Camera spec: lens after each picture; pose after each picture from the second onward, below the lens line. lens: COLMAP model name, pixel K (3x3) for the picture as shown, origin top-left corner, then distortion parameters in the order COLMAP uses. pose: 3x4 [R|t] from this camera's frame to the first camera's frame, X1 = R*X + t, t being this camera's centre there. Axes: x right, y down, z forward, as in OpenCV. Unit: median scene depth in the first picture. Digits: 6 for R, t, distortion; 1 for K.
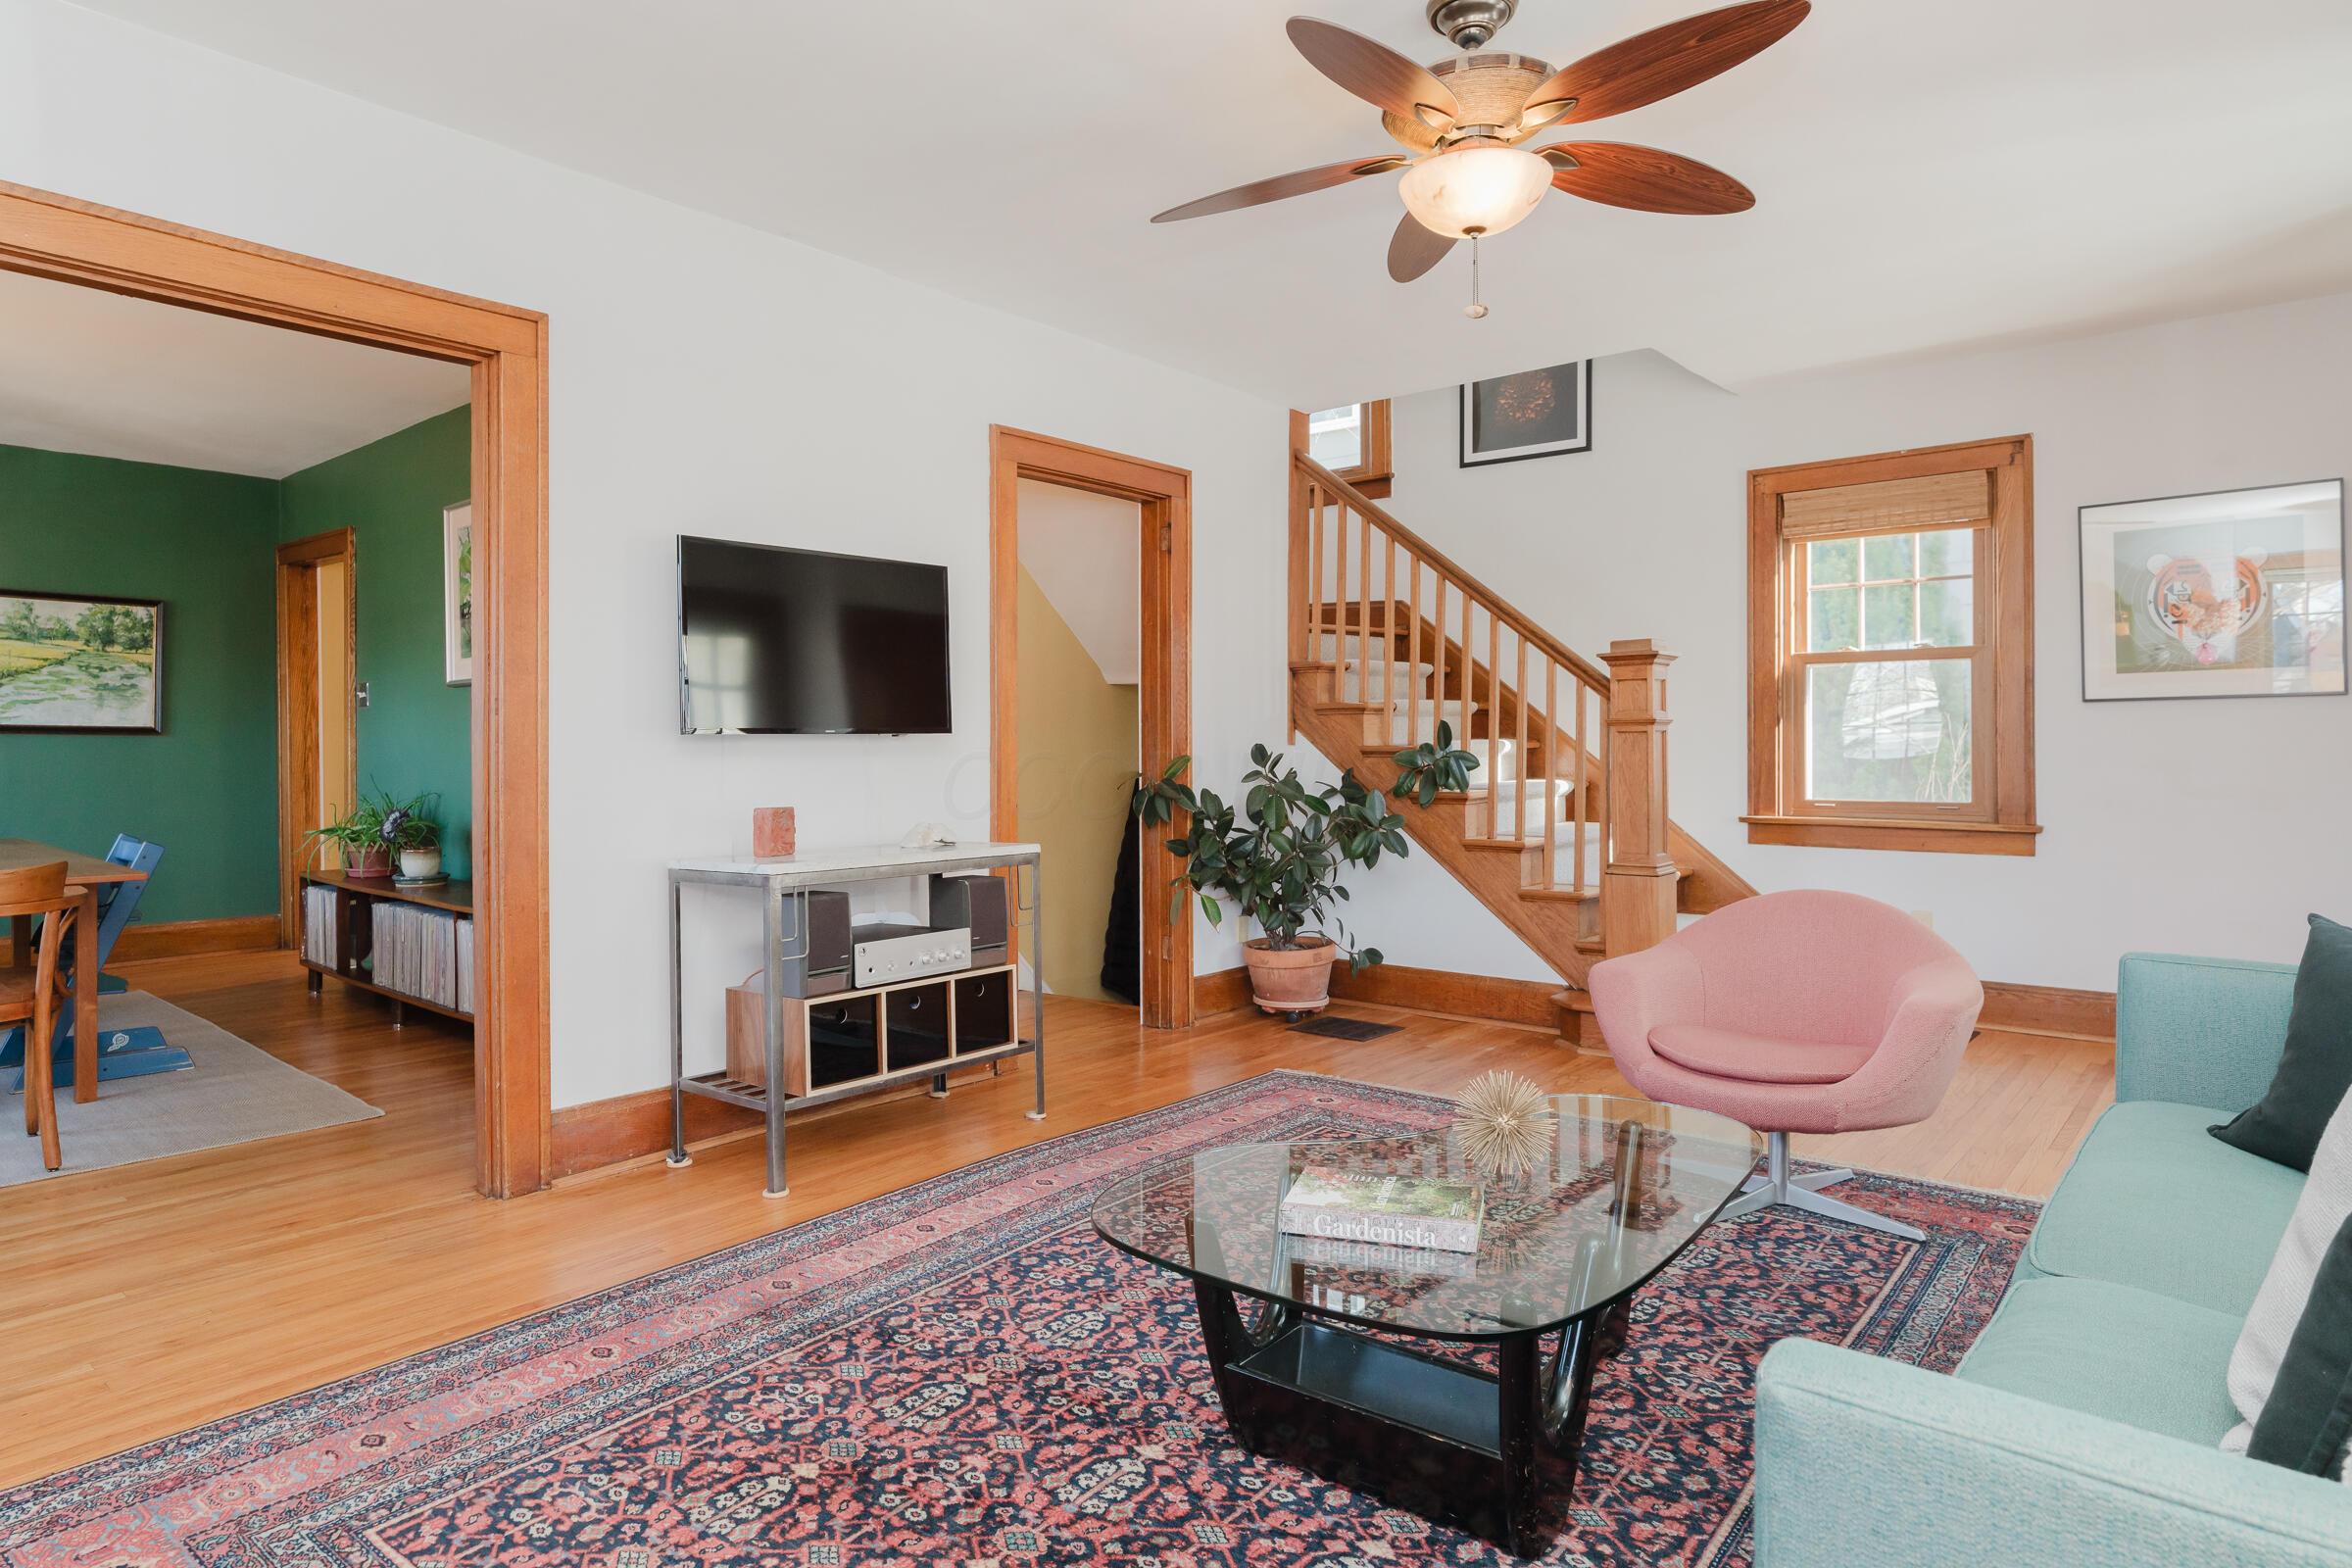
lens RADIAL K [[1322.5, 0, 1129.7], [0, 1322.5, 741.3], [0, 0, 1]] dist [0.000916, 0.001742]
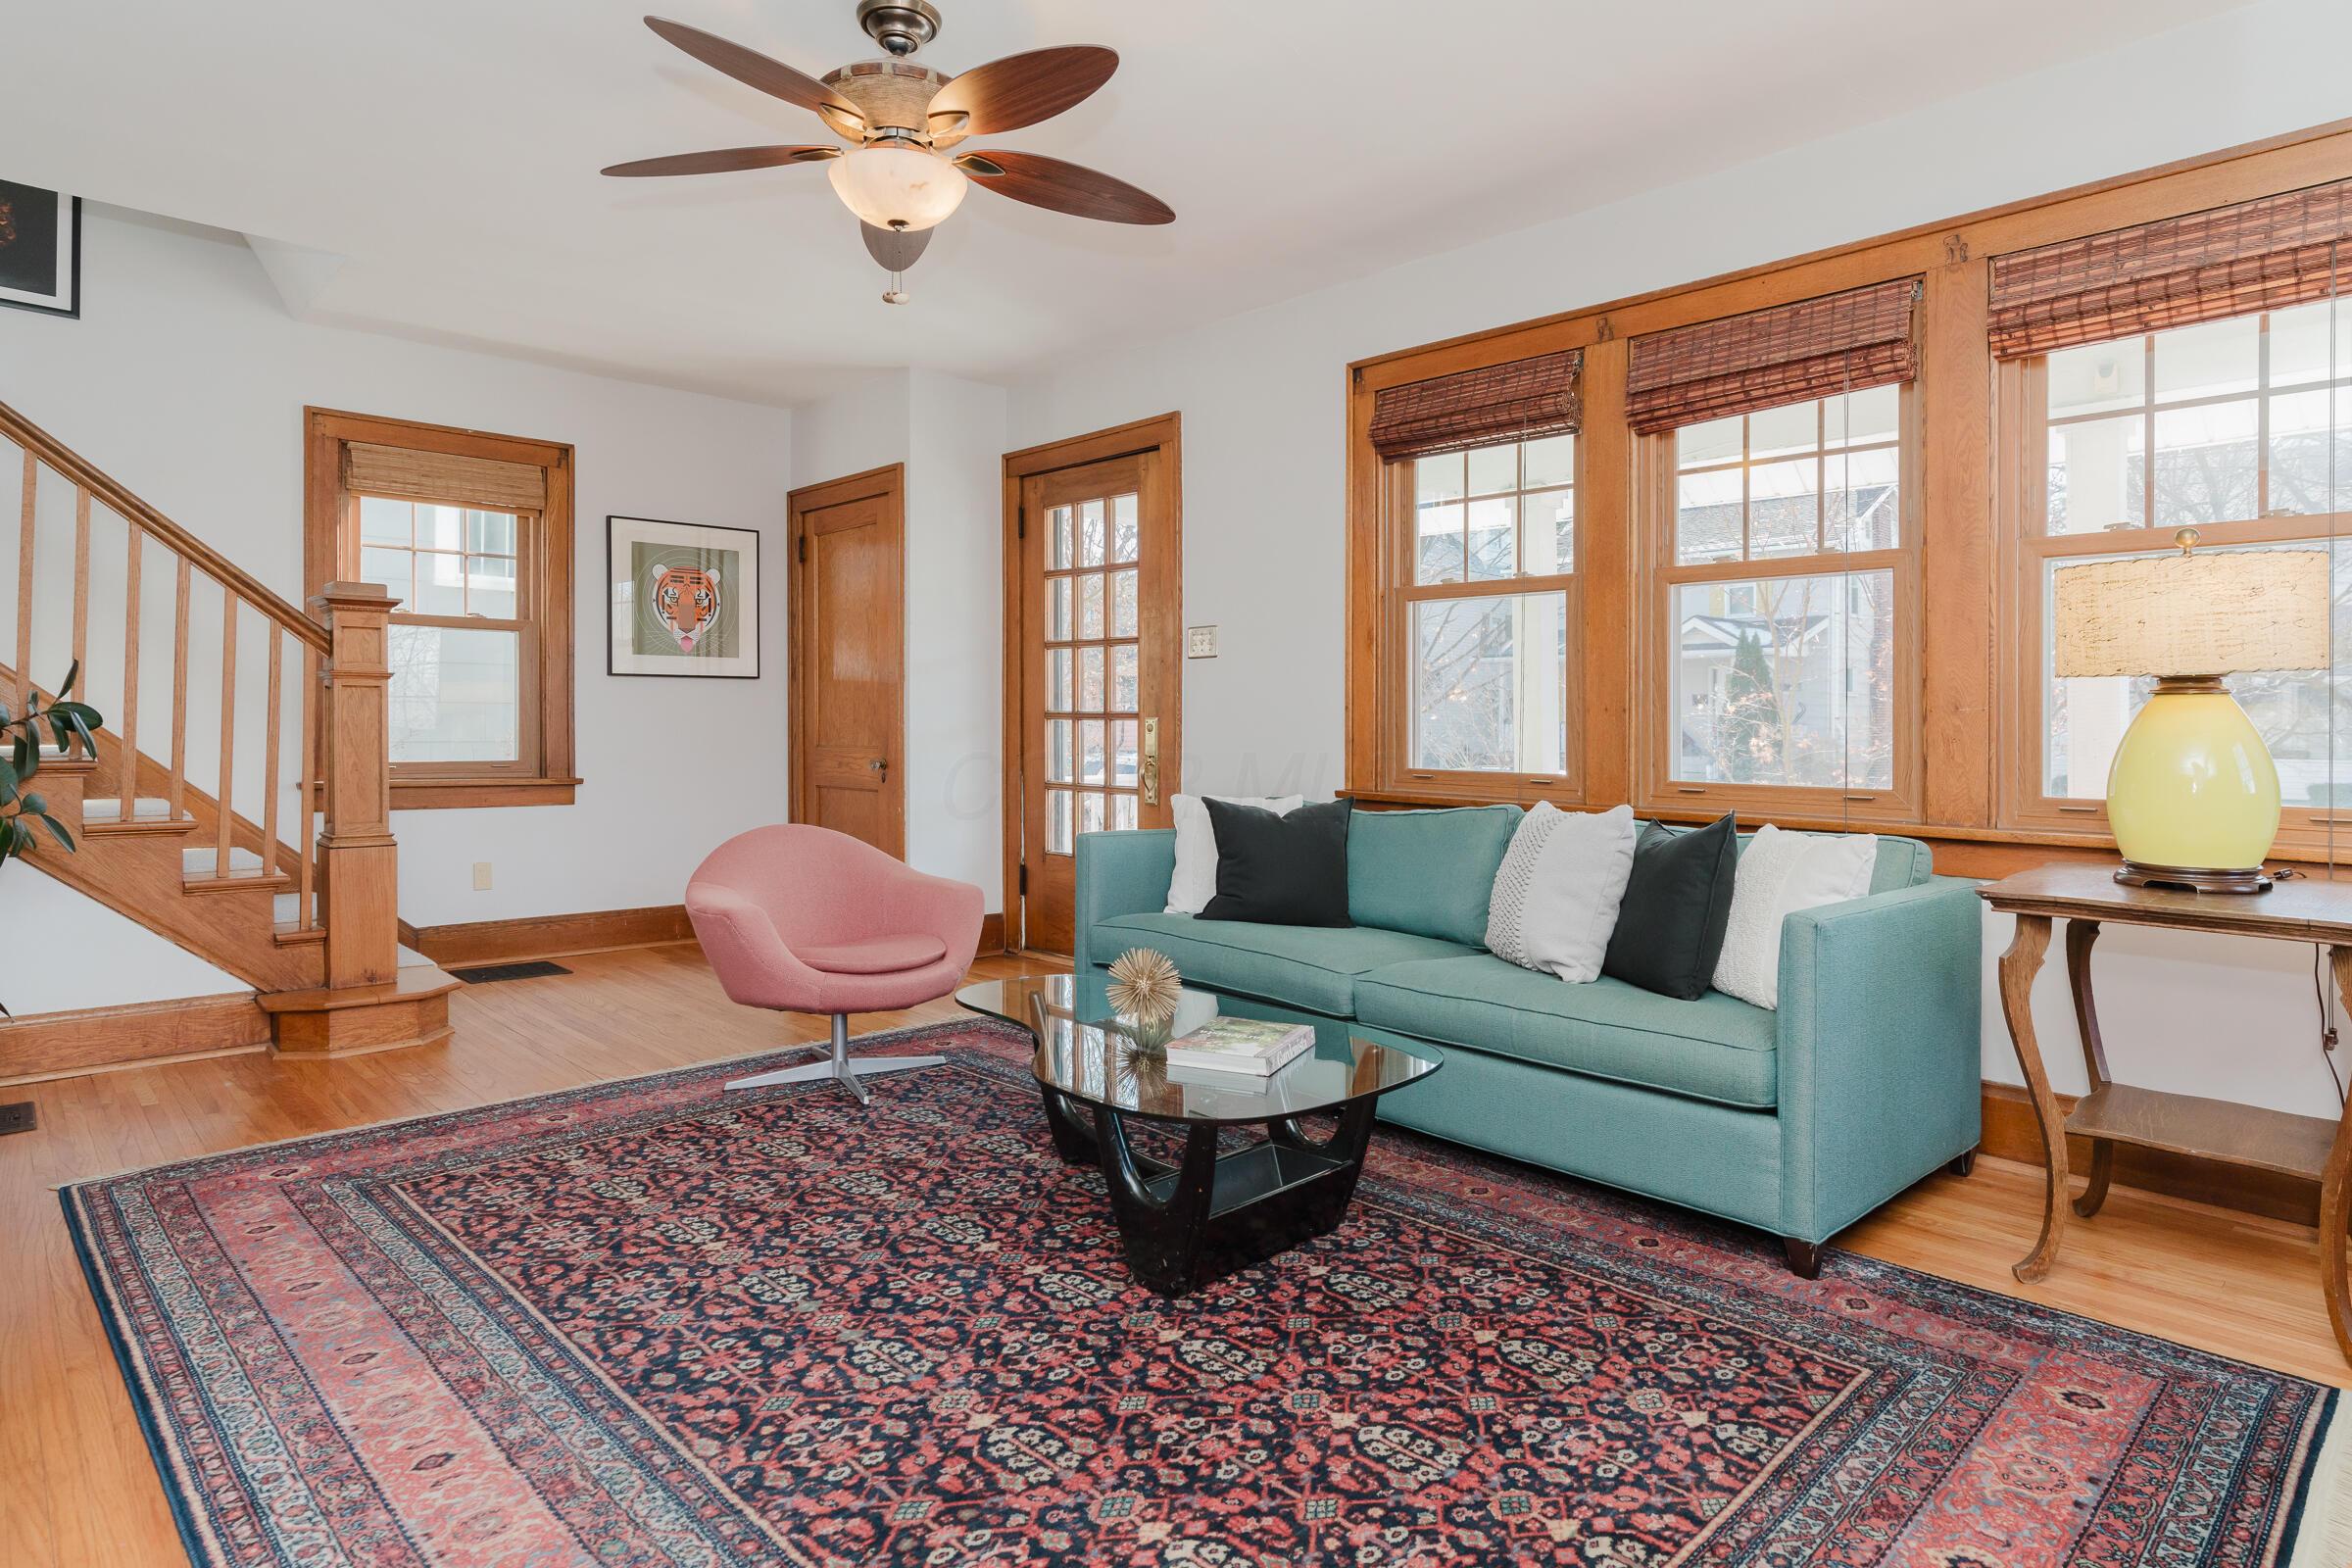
lens RADIAL K [[1322.5, 0, 1123.1], [0, 1322.5, 747.6], [0, 0, 1]] dist [0.000916, 0.001742]
pose [[0.121147, -0.009554, 0.992589, -0.770701], [-0.016042, 0.999804, 0.011582, 0.026865], [-0.992505, -0.017326, 0.120970, 0.657309]]
